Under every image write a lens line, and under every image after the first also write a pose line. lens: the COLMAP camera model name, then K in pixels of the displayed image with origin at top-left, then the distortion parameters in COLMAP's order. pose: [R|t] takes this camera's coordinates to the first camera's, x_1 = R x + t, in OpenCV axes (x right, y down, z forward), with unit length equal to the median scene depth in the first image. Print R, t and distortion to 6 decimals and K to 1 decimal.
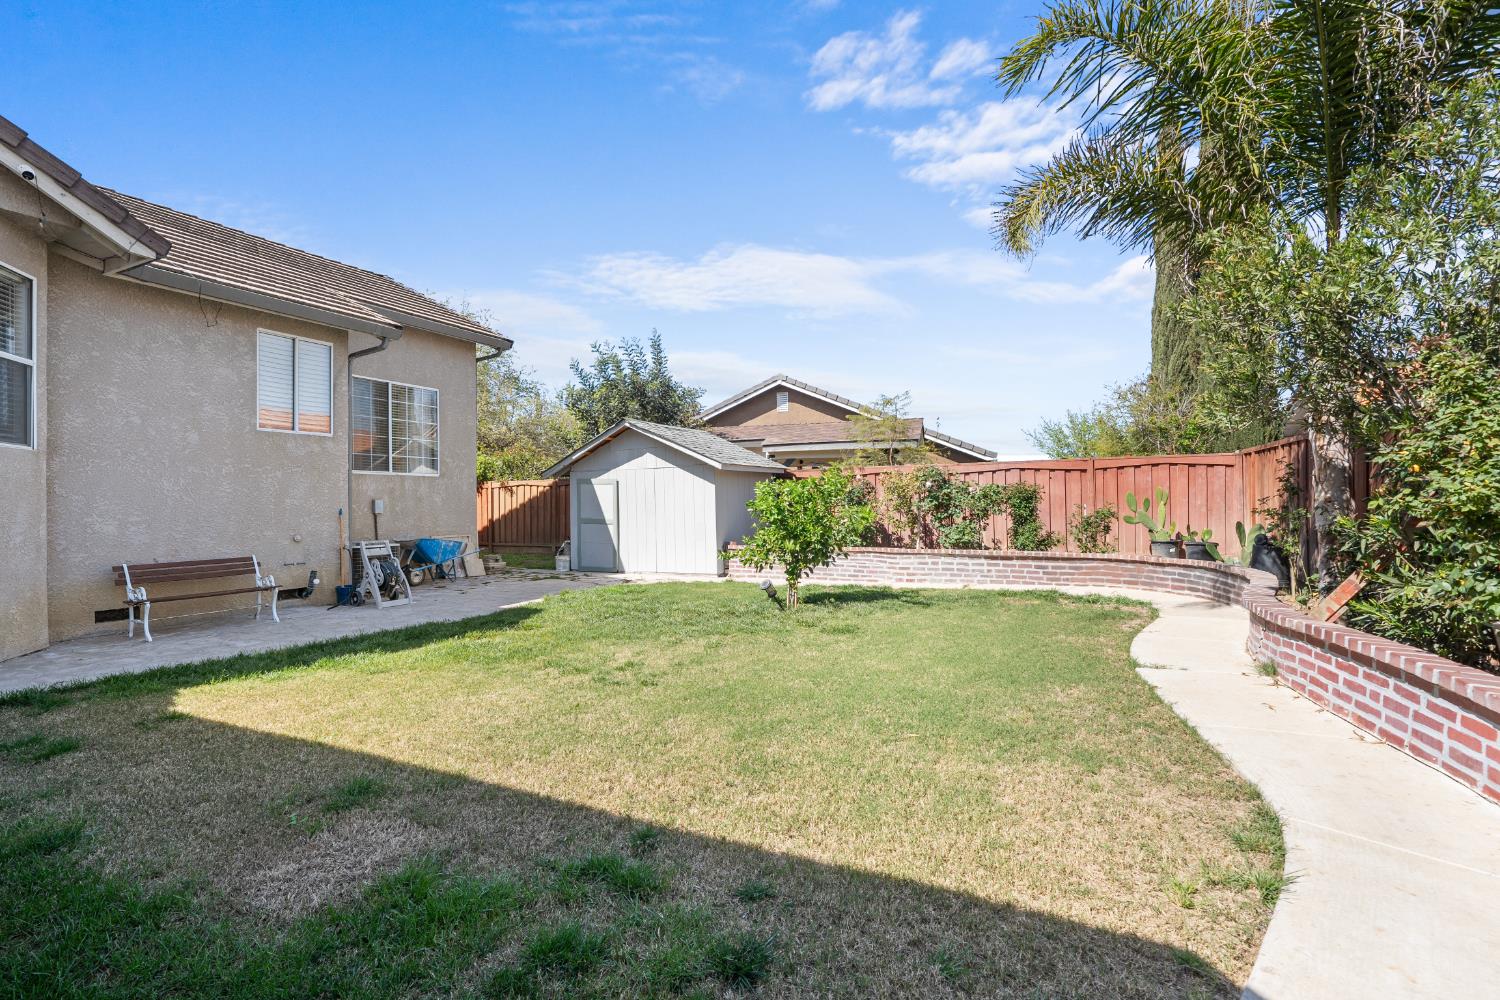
lens RADIAL K [[672.7, 0, 746.3], [0, 672.7, 487.0], [0, 0, 1]] dist [-0.005155, 0.000295]
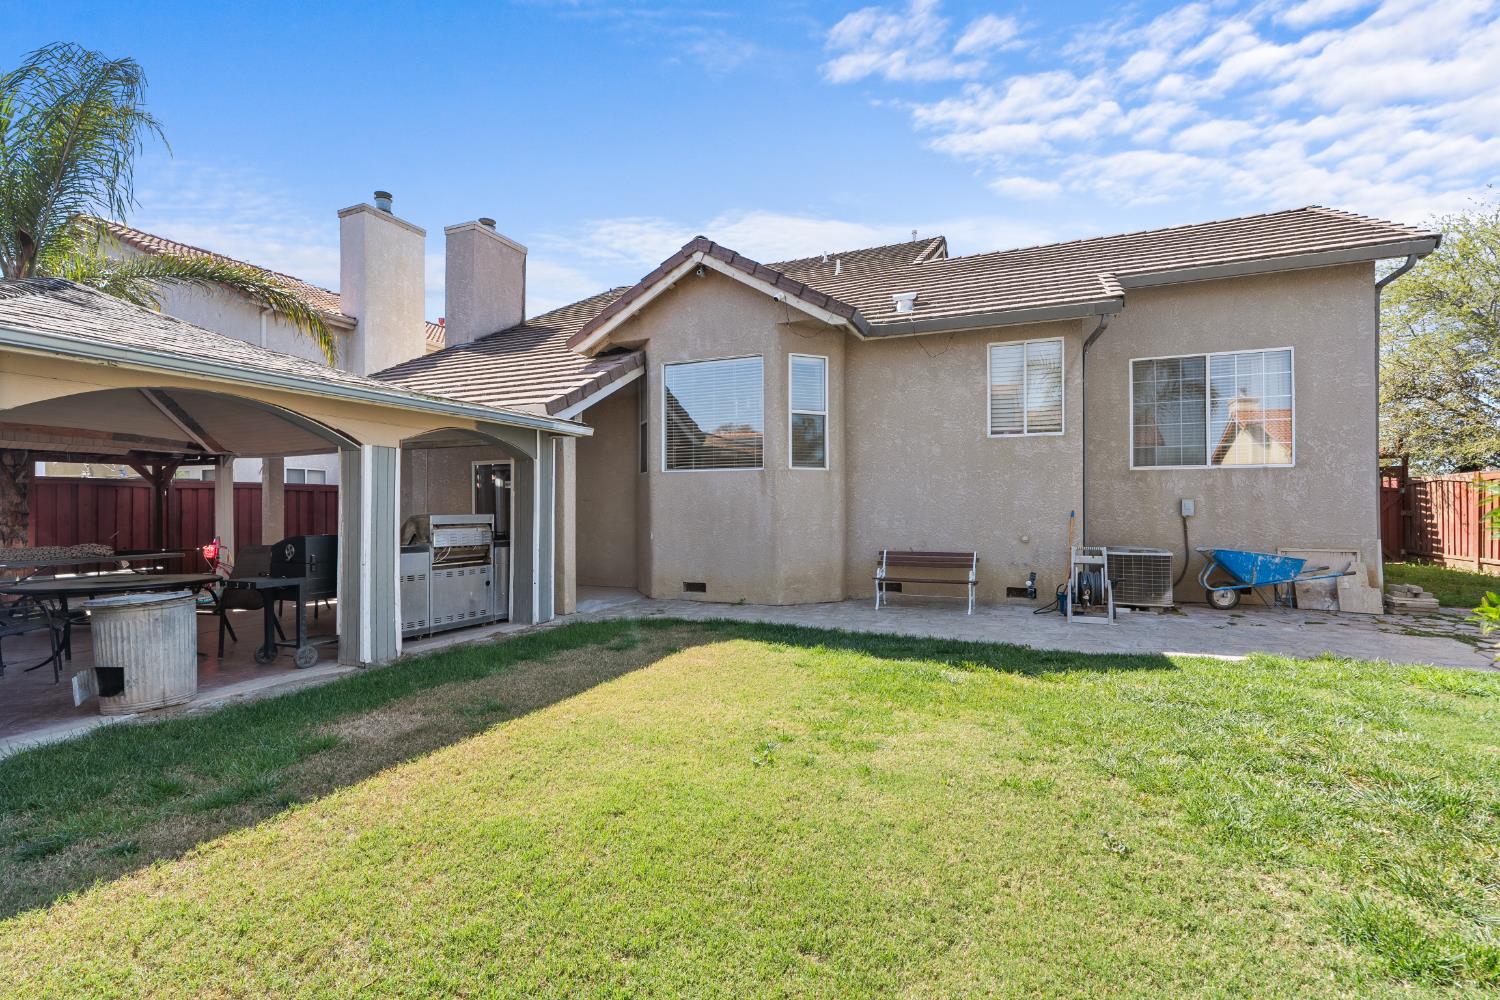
lens RADIAL K [[672.7, 0, 746.3], [0, 672.7, 487.0], [0, 0, 1]] dist [-0.005155, 0.000295]
pose [[0.064345, -0.018113, -0.997763, 0.336313], [0.028146, 0.999470, -0.016329, 0.002446], [0.997531, -0.027032, 0.064821, 0.535504]]
